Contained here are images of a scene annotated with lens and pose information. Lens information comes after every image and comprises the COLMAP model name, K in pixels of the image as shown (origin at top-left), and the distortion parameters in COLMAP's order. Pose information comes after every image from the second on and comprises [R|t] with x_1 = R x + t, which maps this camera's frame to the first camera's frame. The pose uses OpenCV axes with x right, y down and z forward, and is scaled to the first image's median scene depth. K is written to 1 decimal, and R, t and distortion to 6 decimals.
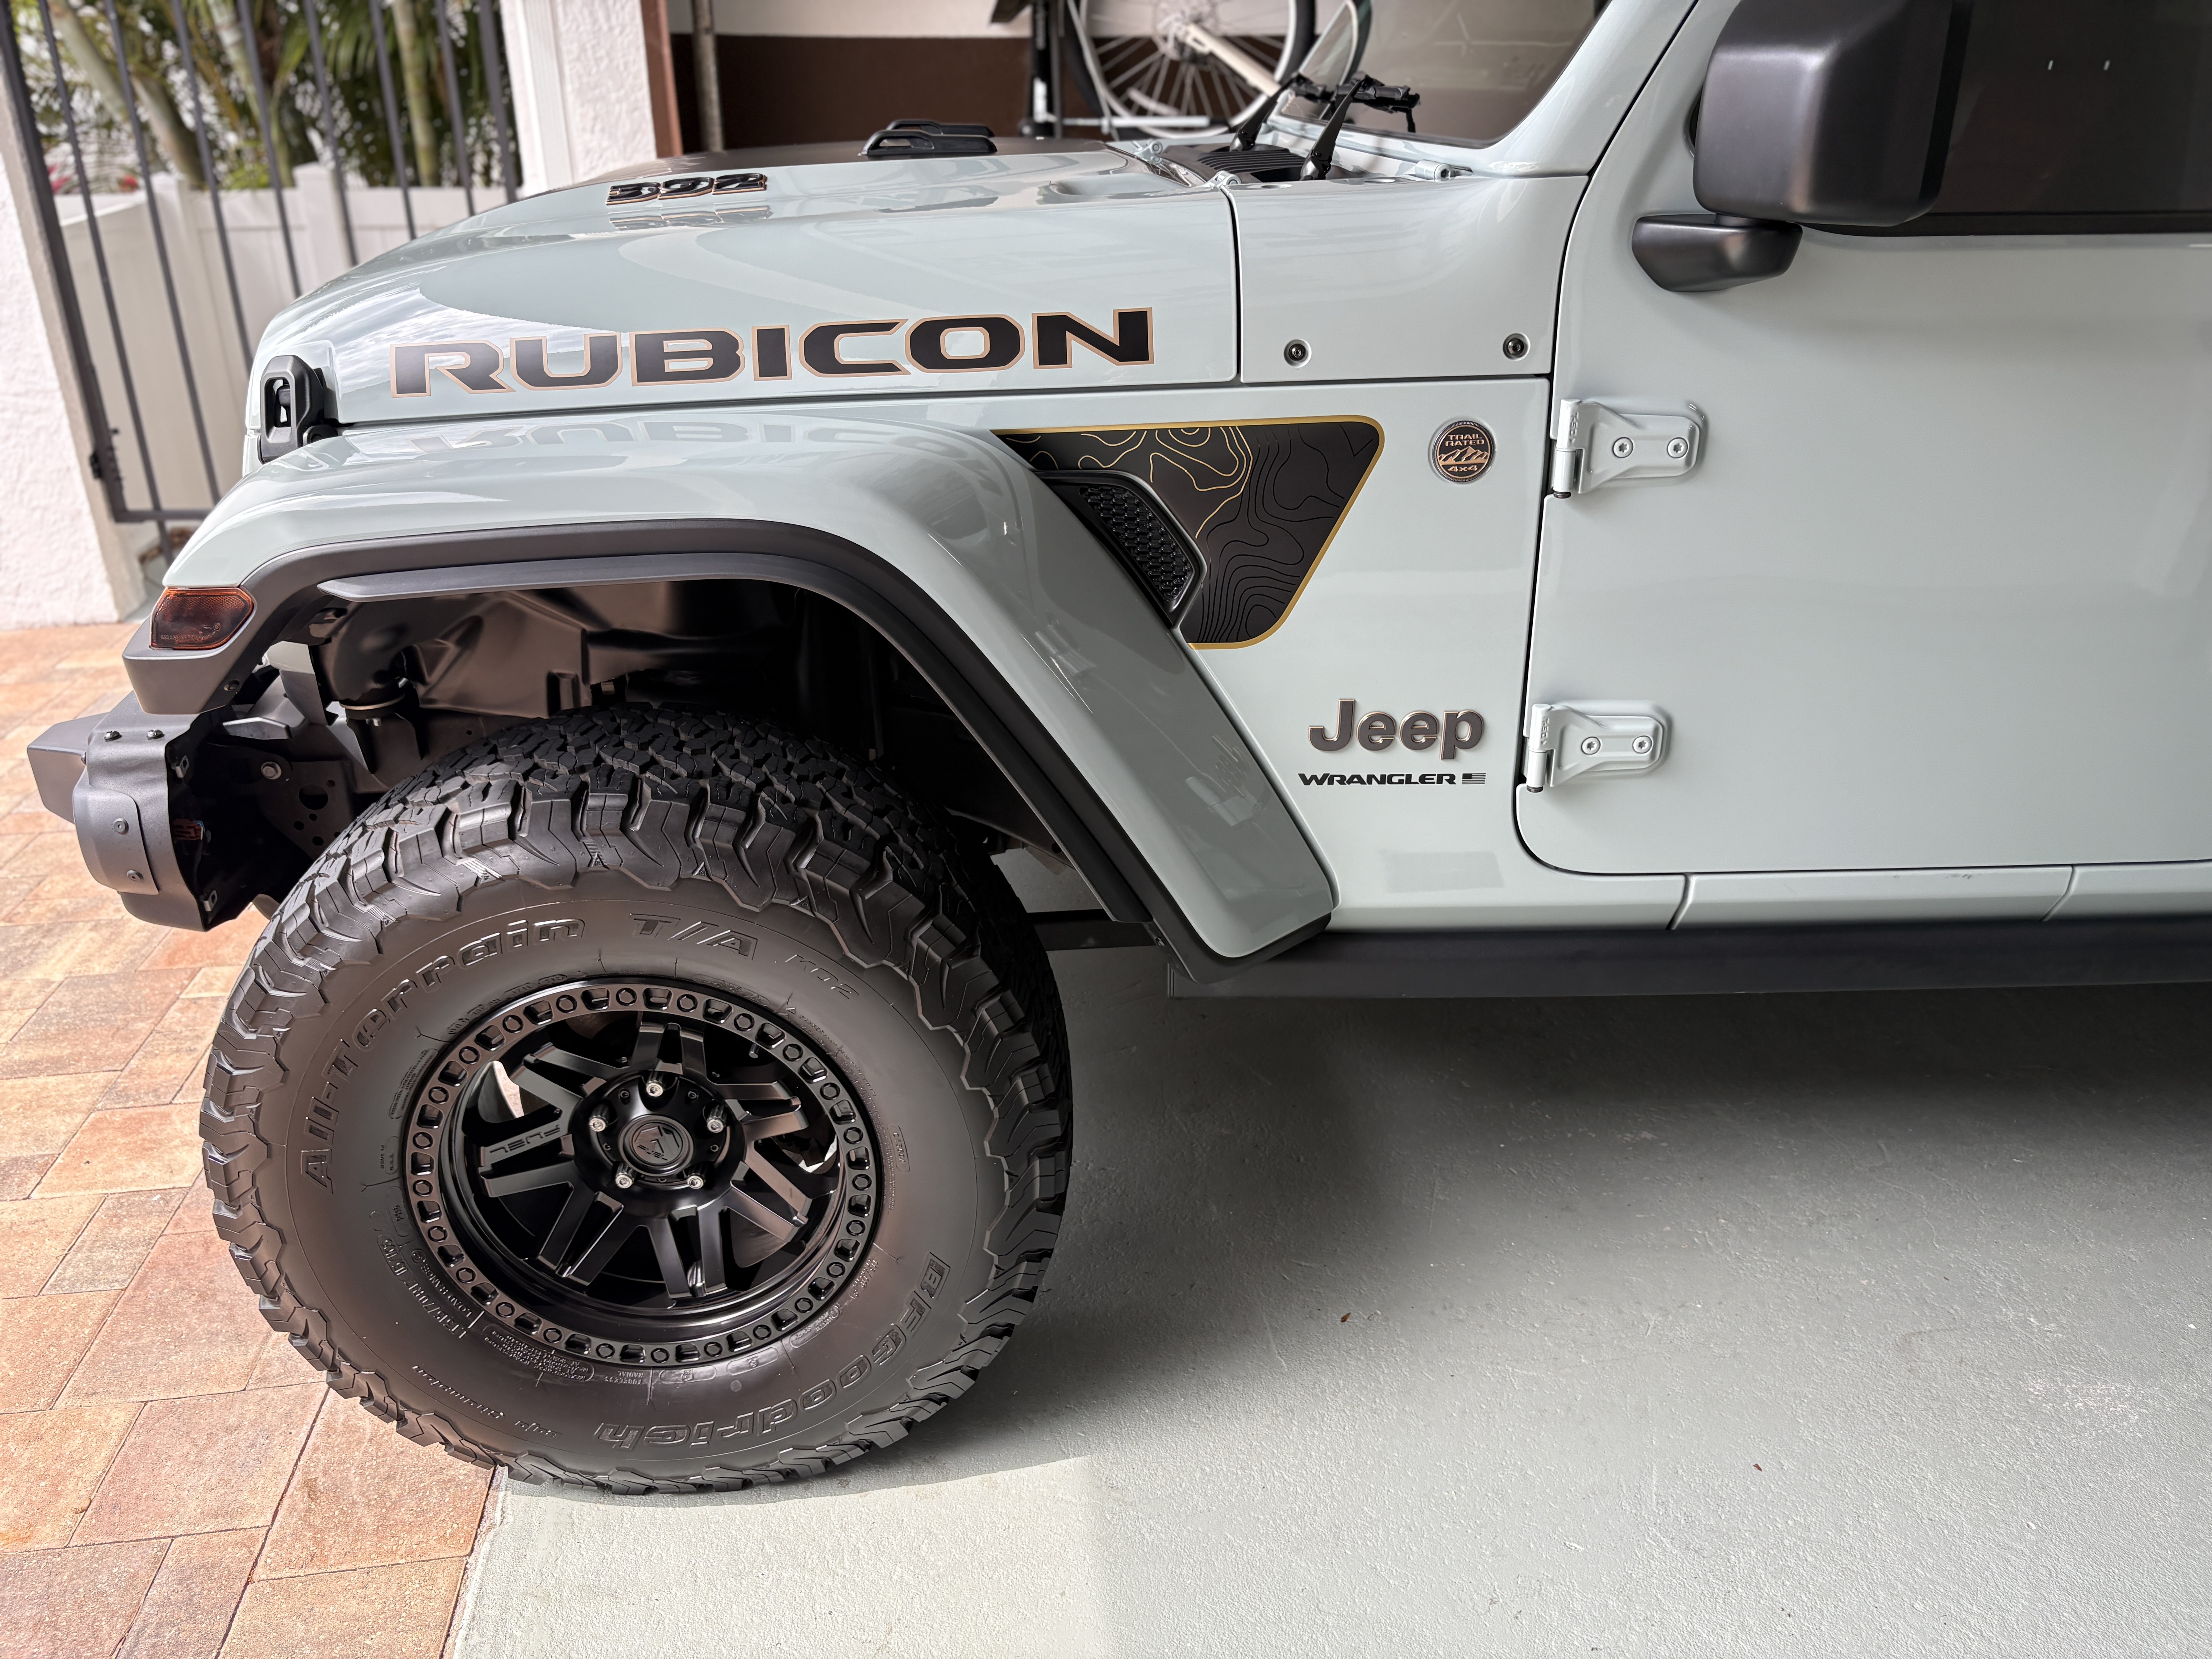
lens RADIAL K [[1664.5, 0, 1111.5], [0, 1664.5, 839.5], [0, 0, 1]] dist [0.021954, -0.024940]
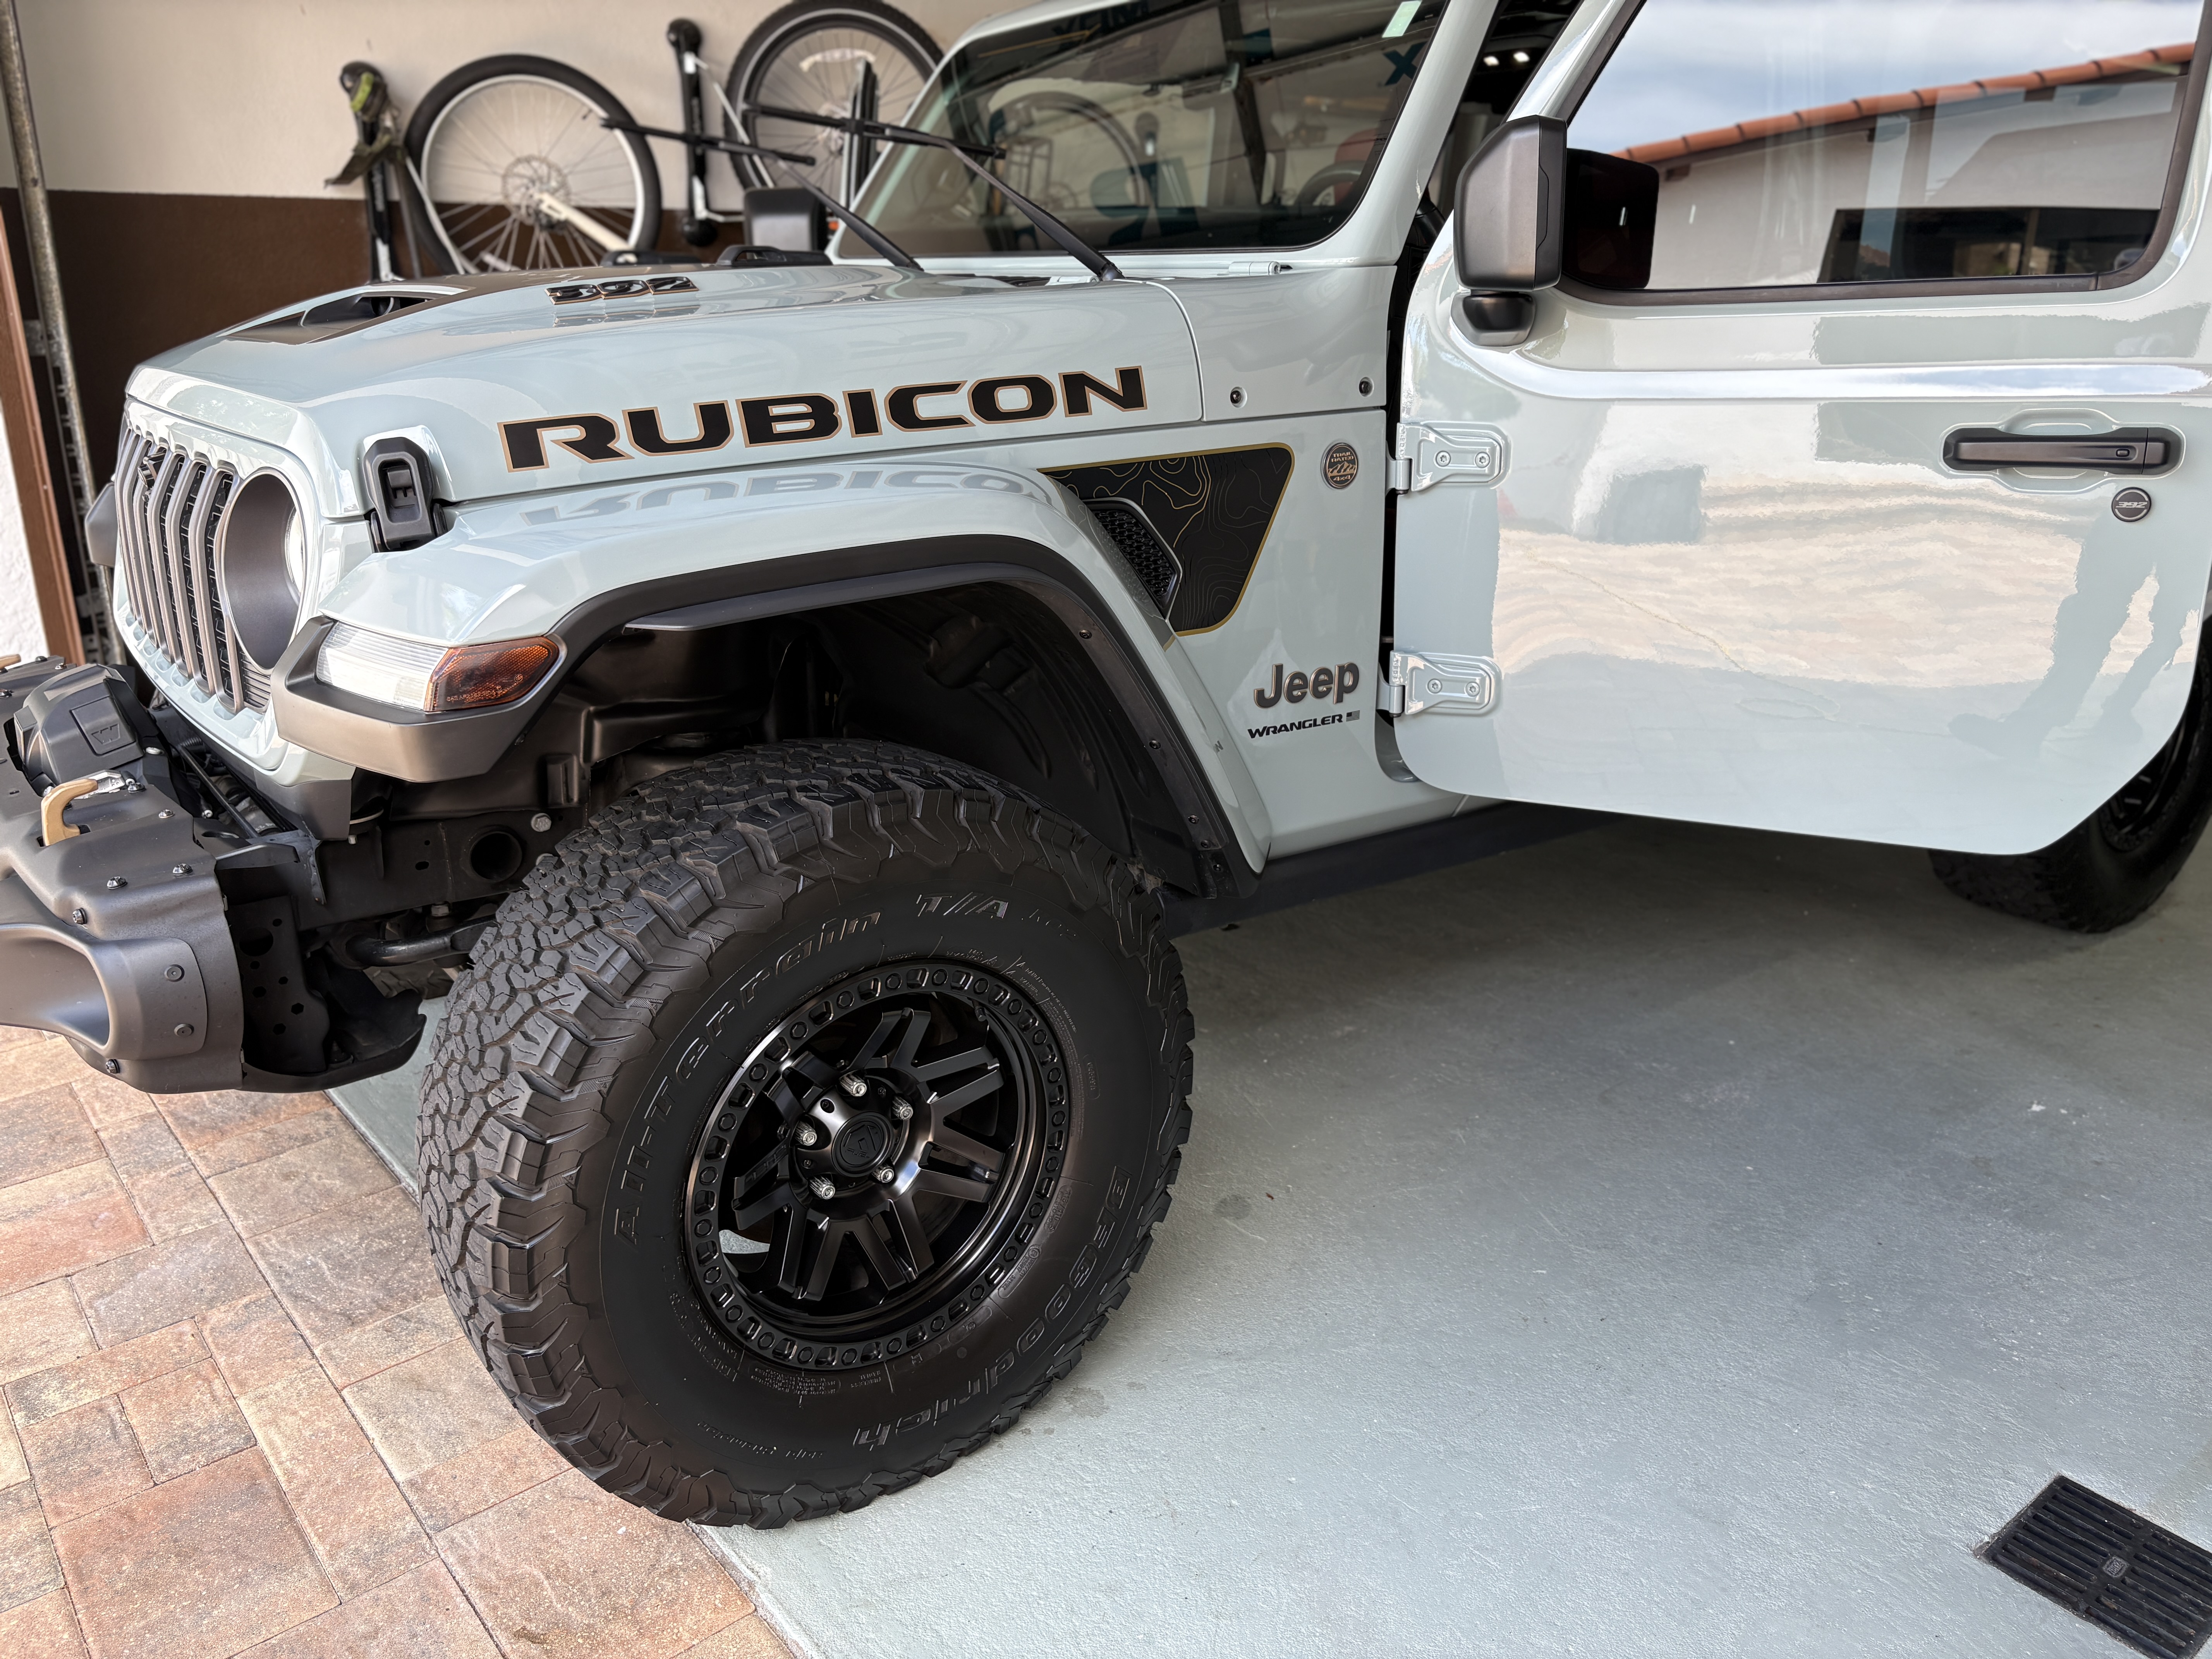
lens RADIAL K [[1664.5, 0, 1105.1], [0, 1664.5, 823.8], [0, 0, 1]] dist [0.021954, -0.024940]
pose [[0.842299, -0.163384, 0.513651, -0.676168], [0.221310, 0.973753, -0.053174, 0.077559], [-0.491481, 0.158465, 0.856350, -0.015170]]
